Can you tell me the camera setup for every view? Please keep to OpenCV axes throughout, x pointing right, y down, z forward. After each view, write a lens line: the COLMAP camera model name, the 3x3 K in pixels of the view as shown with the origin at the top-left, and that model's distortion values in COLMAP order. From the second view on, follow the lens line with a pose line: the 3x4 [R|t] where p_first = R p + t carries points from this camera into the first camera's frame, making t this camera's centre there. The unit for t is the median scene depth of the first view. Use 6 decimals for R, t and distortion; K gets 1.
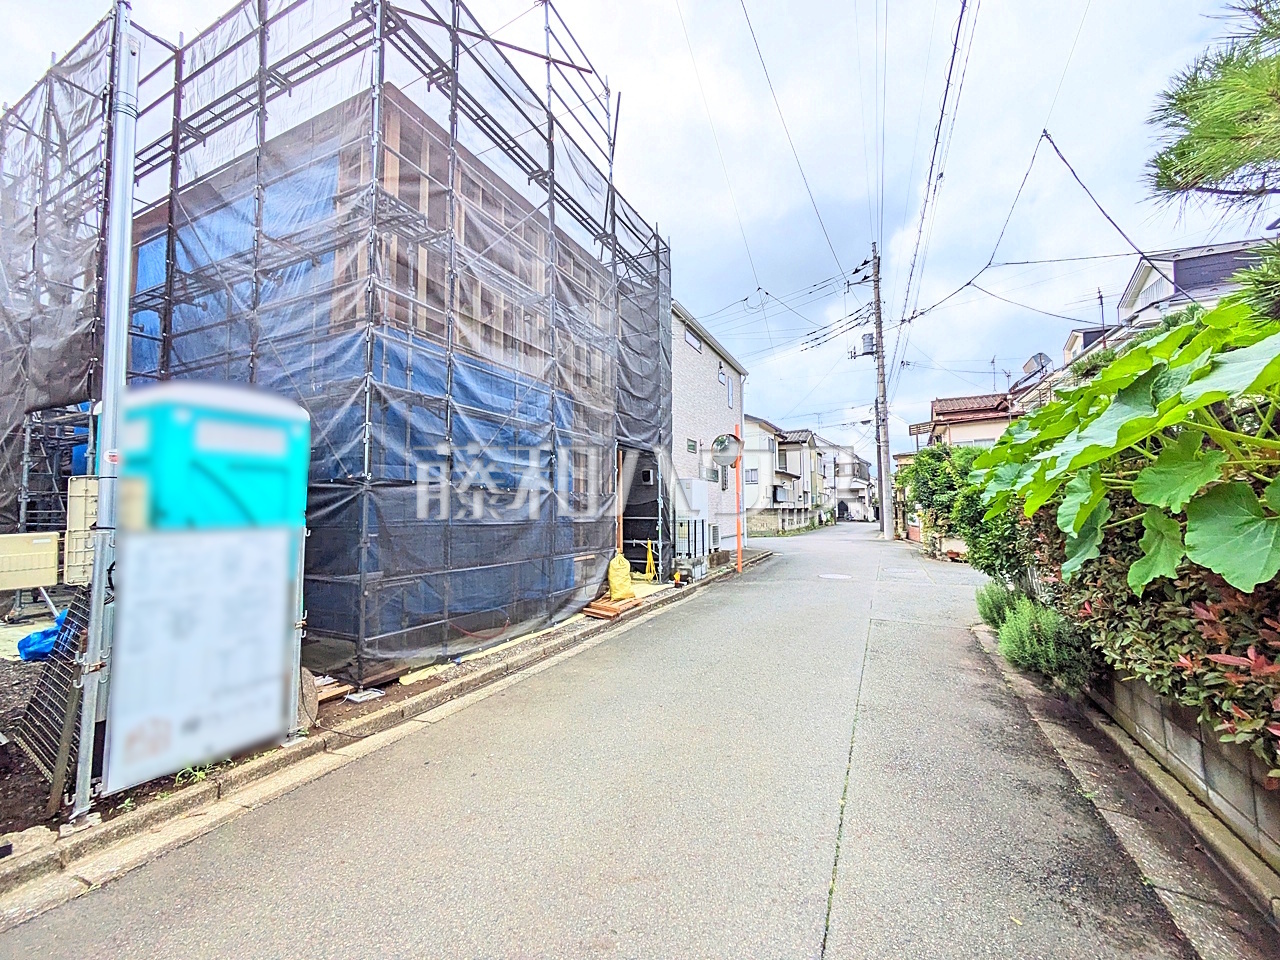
lens RADIAL K [[506.7, 0, 644.6], [0, 506.7, 479.5], [0, 0, 1]] dist [0.002721, 0.000498]
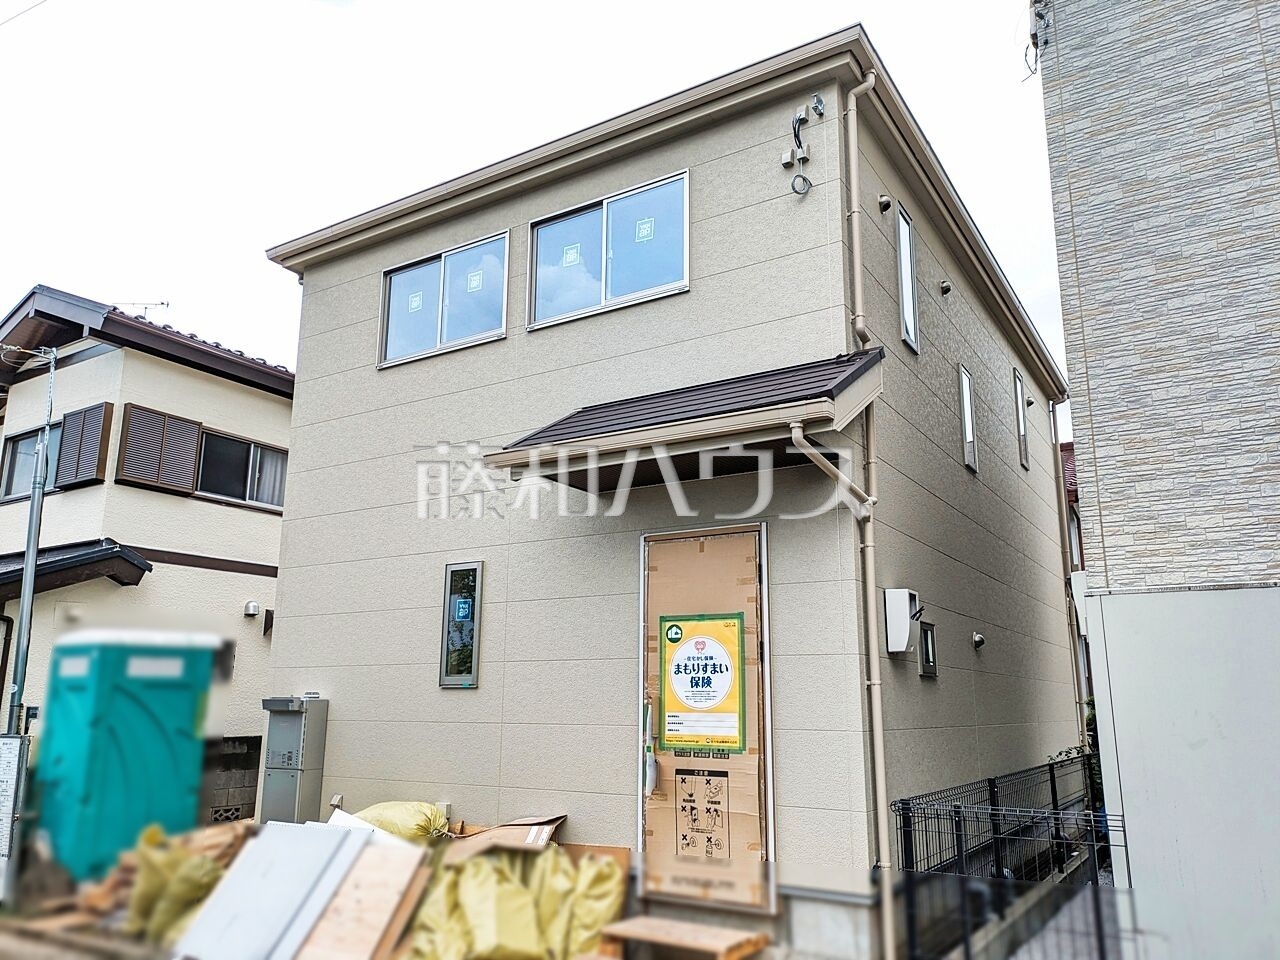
lens RADIAL K [[941.8, 0, 638.1], [0, 941.8, 499.0], [0, 0, 1]] dist [0.055747, -0.037093]
pose [[-0.121255, -0.204430, -0.971342, 0.910292], [0.052943, 0.975838, -0.211985, 0.059326], [0.991208, -0.077130, -0.107502, 1.622601]]
